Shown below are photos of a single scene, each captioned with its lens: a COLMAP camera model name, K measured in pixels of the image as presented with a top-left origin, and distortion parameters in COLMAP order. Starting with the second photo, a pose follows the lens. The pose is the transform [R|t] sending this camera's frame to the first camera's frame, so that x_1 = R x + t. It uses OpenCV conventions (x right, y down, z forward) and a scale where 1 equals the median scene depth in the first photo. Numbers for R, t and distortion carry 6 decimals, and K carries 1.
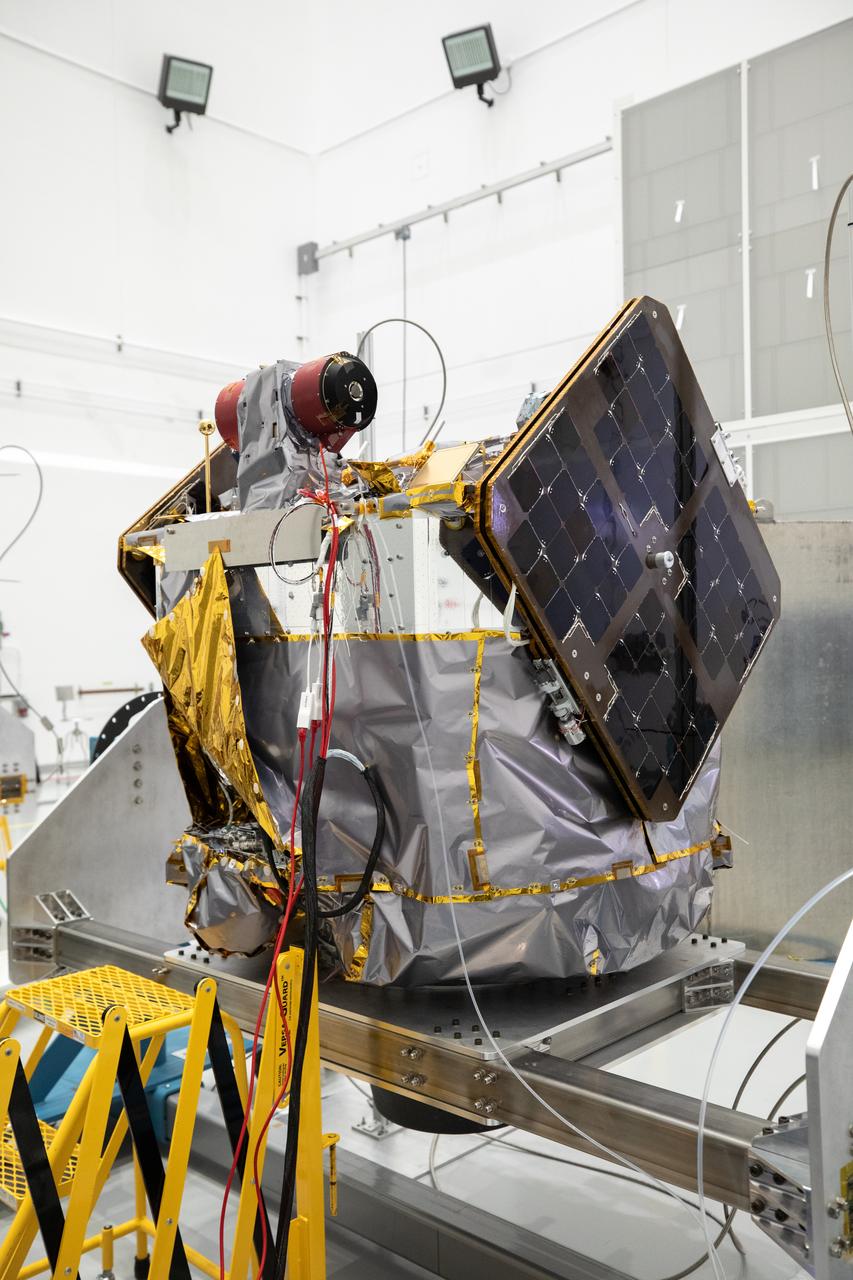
lens RADIAL K [[1116.2, 0, 426.6], [0, 1116.2, 631.8], [0, 0, 1]] dist [0.047302, -0.004366]
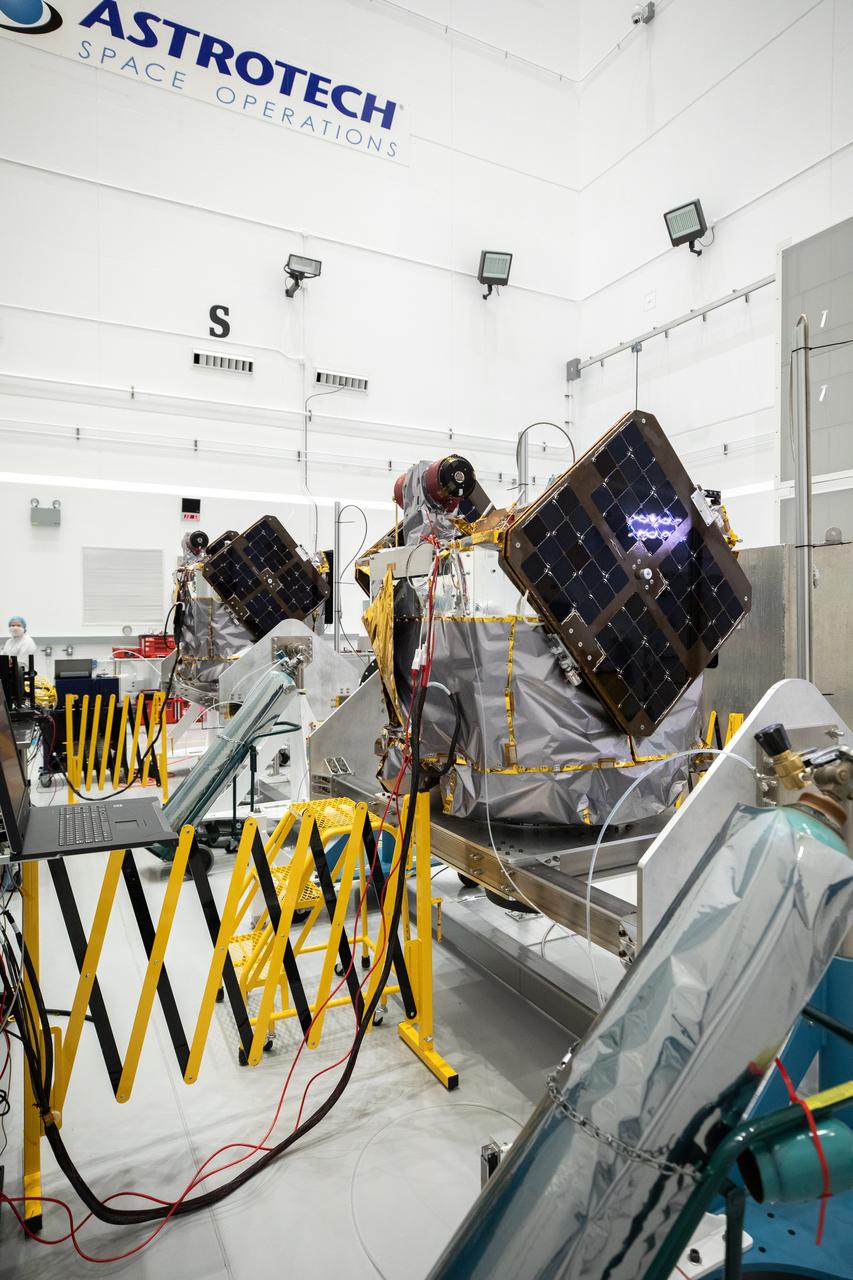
lens RADIAL K [[731.0, 0, 428.7], [0, 731.0, 631.1], [0, 0, 1]] dist [-0.005259, 0.003758]
pose [[0.952357, 0.021770, -0.304208, 0.245845], [-0.015182, 0.999597, 0.024005, -0.002889], [0.304608, -0.018243, 0.952303, -0.097949]]
